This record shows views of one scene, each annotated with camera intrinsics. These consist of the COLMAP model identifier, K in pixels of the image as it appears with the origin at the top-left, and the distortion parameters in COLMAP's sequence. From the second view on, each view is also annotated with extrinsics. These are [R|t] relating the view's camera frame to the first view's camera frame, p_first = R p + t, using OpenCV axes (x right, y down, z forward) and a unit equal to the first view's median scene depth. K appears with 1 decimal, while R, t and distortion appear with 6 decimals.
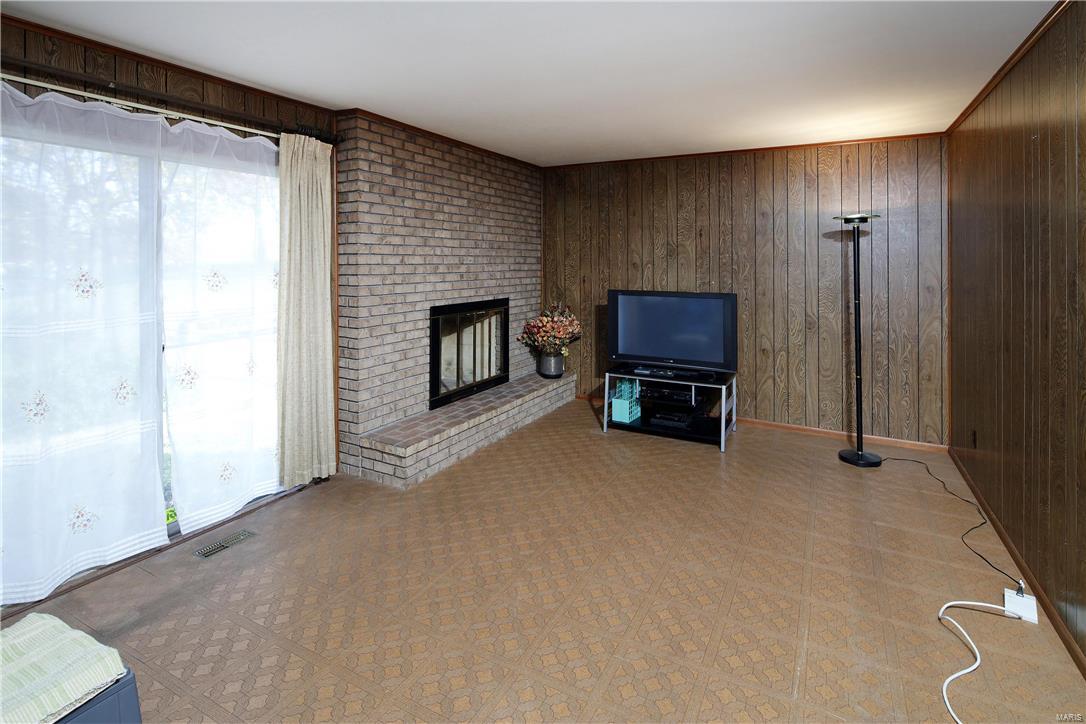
lens RADIAL K [[536.1, 0, 543.0], [0, 536.1, 362.0], [0, 0, 1]] dist [0.000038, 0.000010]
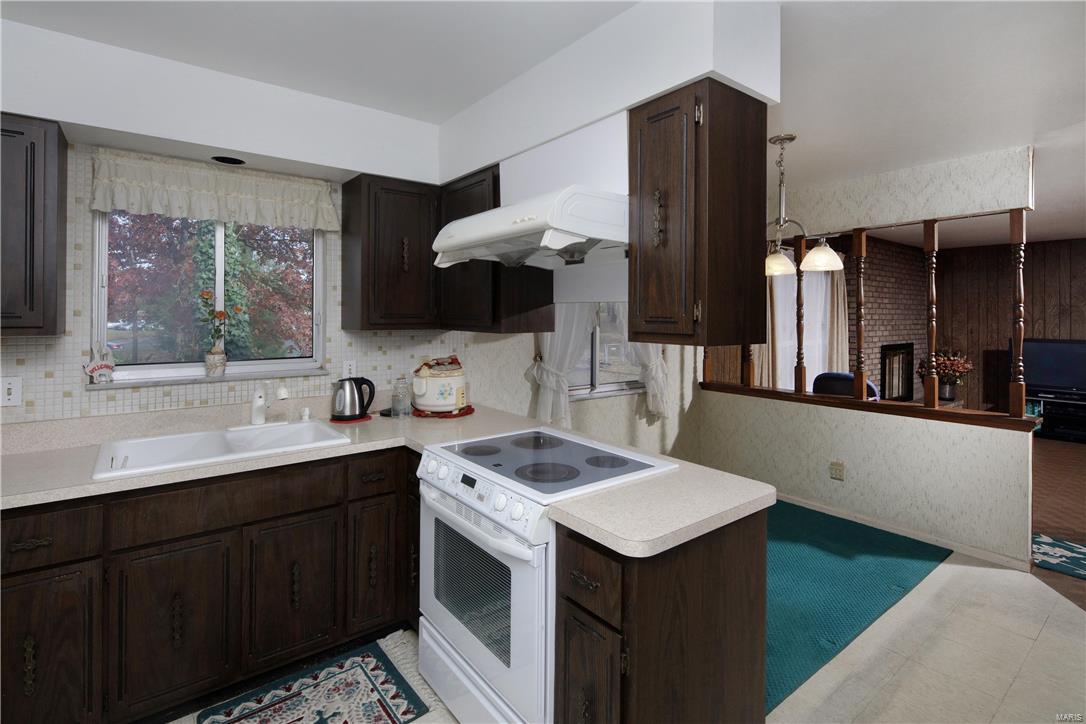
lens RADIAL K [[516.9, 0, 540.2], [0, 516.9, 377.5], [0, 0, 1]] dist [0.002418, 0.000551]
pose [[0.910263, 0.051113, -0.410864, -0.403042], [-0.078919, 0.995576, -0.050989, 0.125036], [0.406440, 0.078838, 0.910270, -0.676293]]
